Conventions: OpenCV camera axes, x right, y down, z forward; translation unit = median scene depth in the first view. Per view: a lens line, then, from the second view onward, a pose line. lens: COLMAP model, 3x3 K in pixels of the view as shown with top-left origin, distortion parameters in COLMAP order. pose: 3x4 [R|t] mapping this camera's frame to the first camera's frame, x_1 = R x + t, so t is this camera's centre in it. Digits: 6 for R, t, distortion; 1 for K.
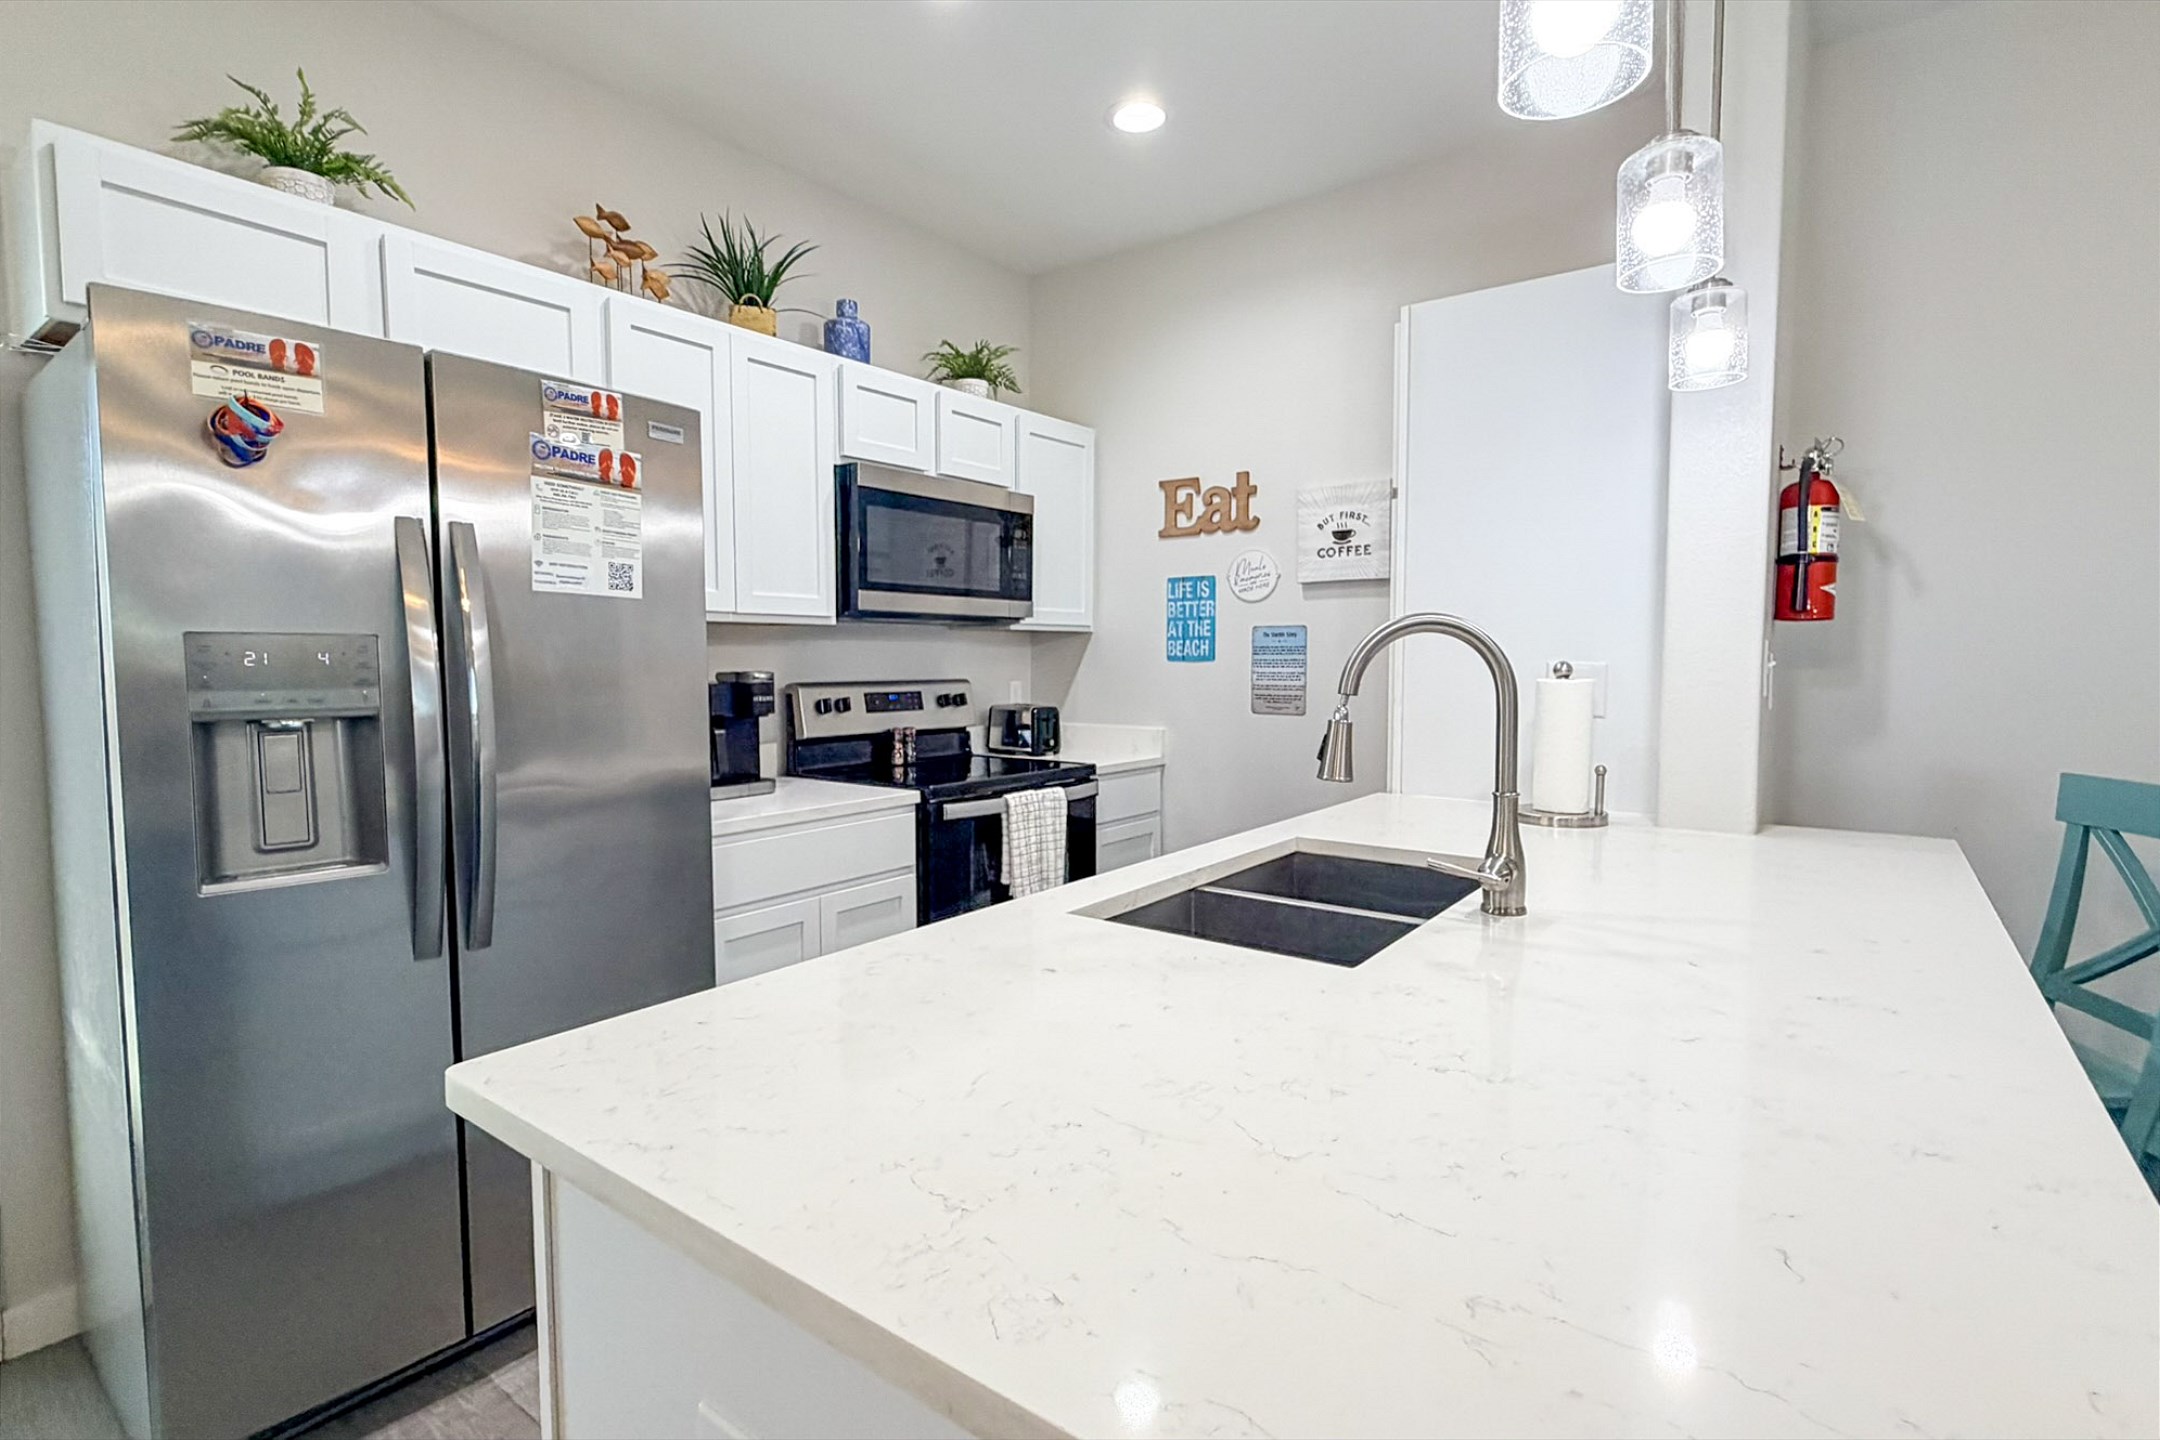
lens RADIAL K [[1031.0, 0, 1079.7], [0, 1031.0, 725.3], [0, 0, 1]] dist [-0.002764, -0.000414]
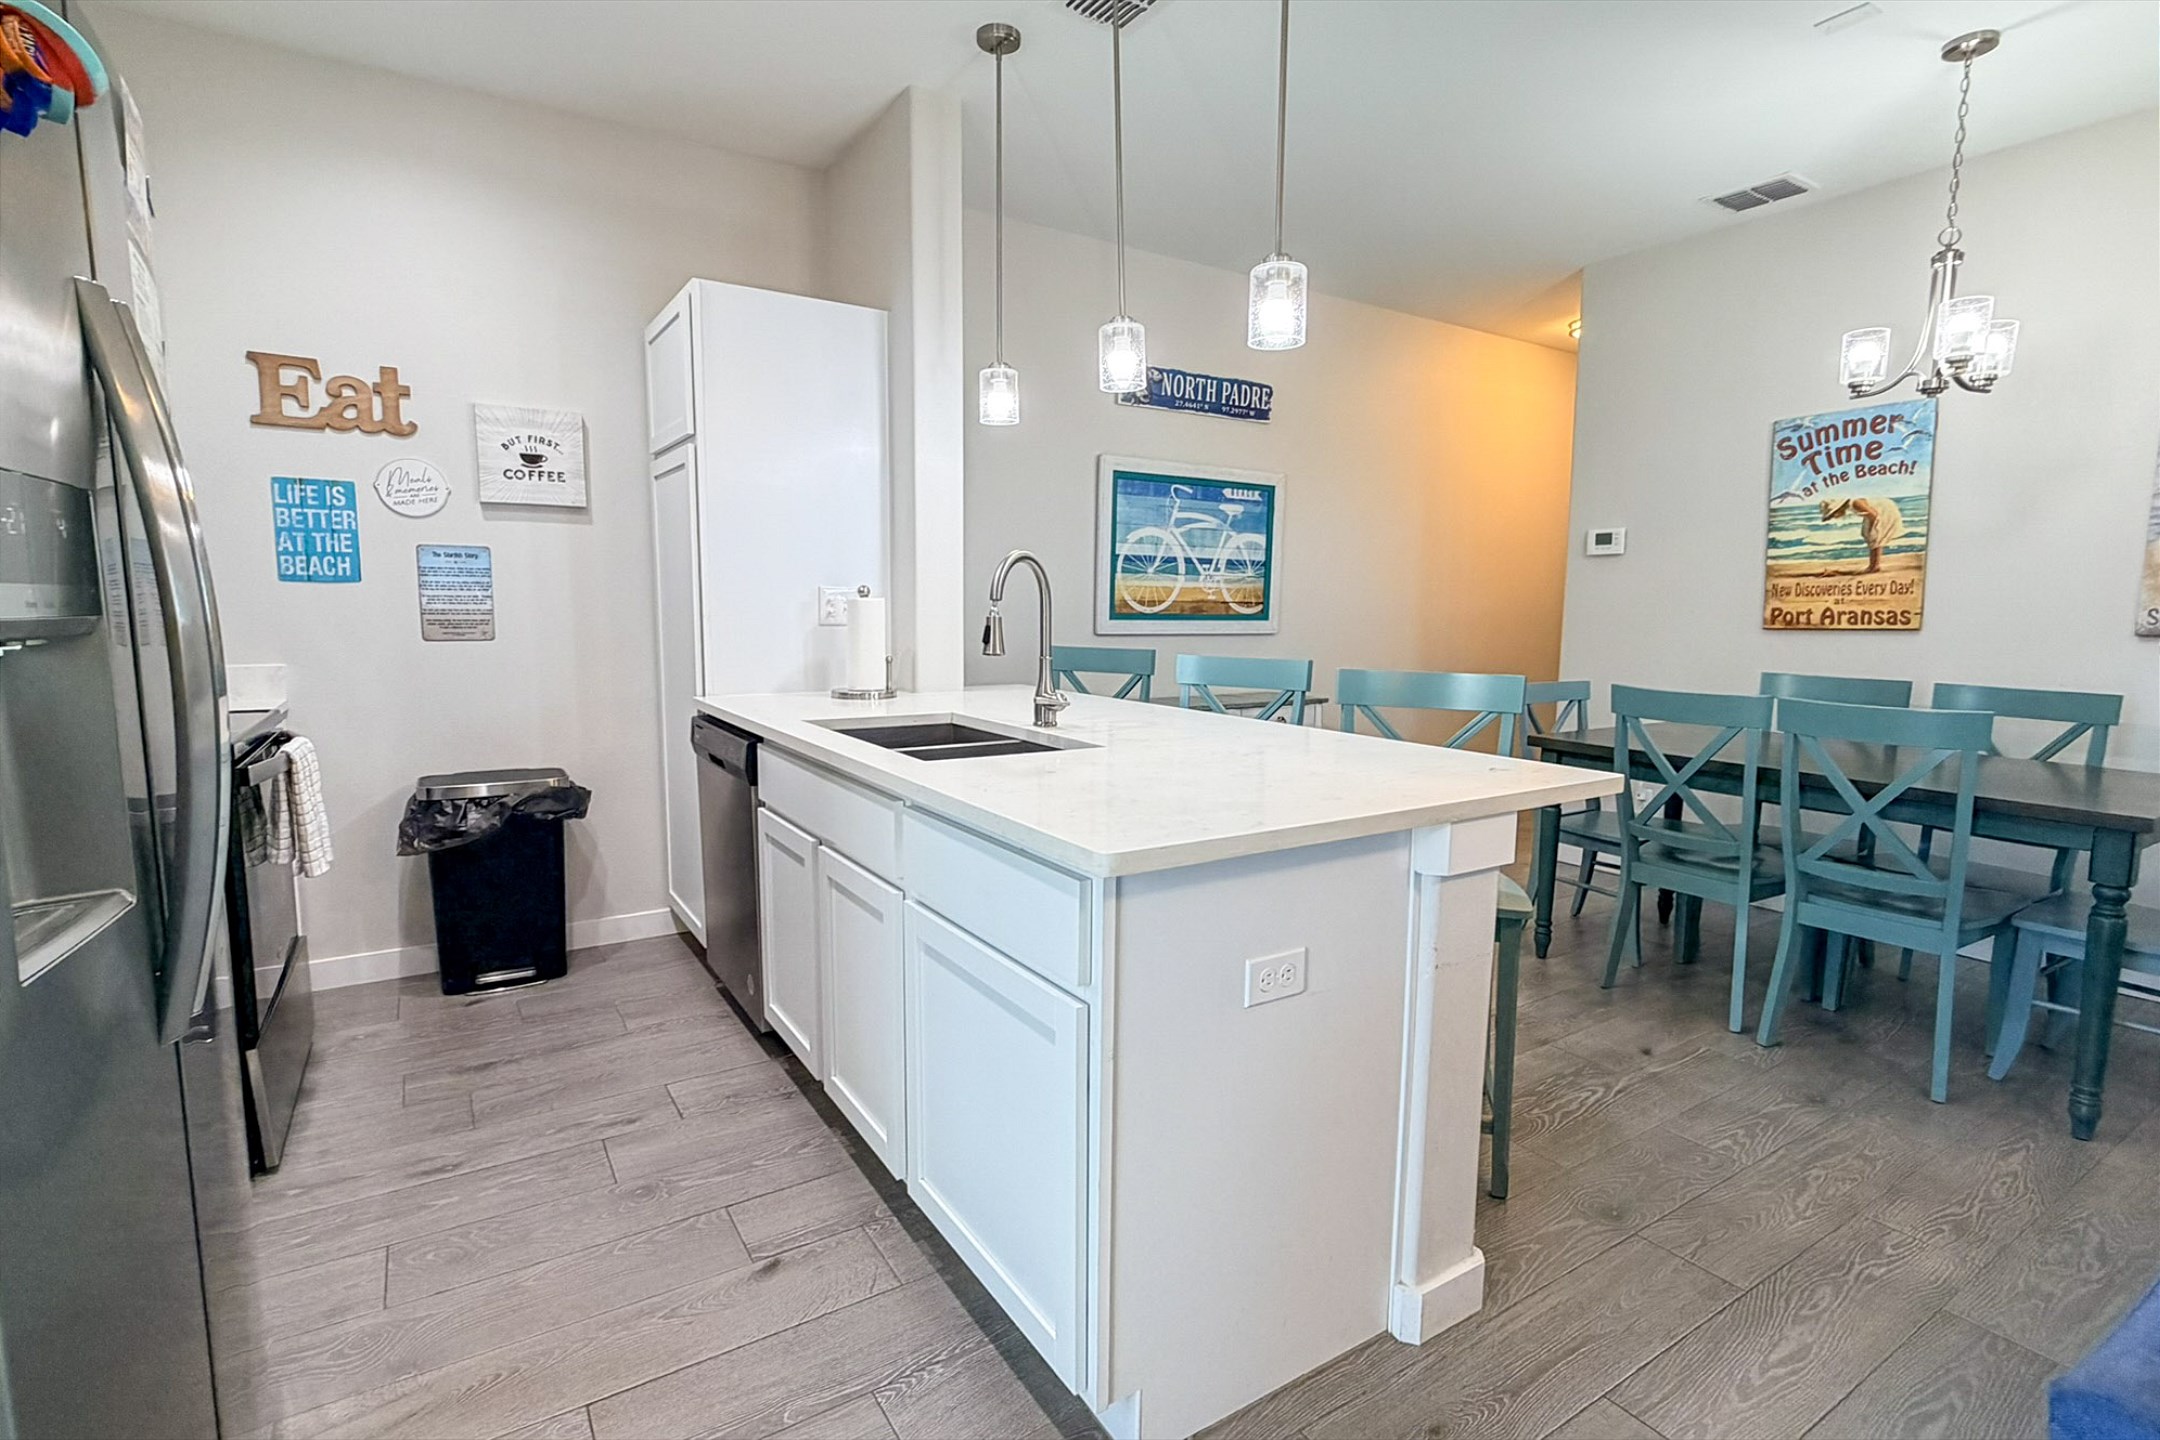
lens RADIAL K [[1031.0, 0, 1080.1], [0, 1031.0, 720.1], [0, 0, 1]] dist [-0.002764, -0.000414]
pose [[0.350283, -0.100870, 0.931197, -0.475838], [0.051706, 0.994751, 0.088304, 0.007661], [-0.935216, 0.017217, 0.353660, 0.134090]]
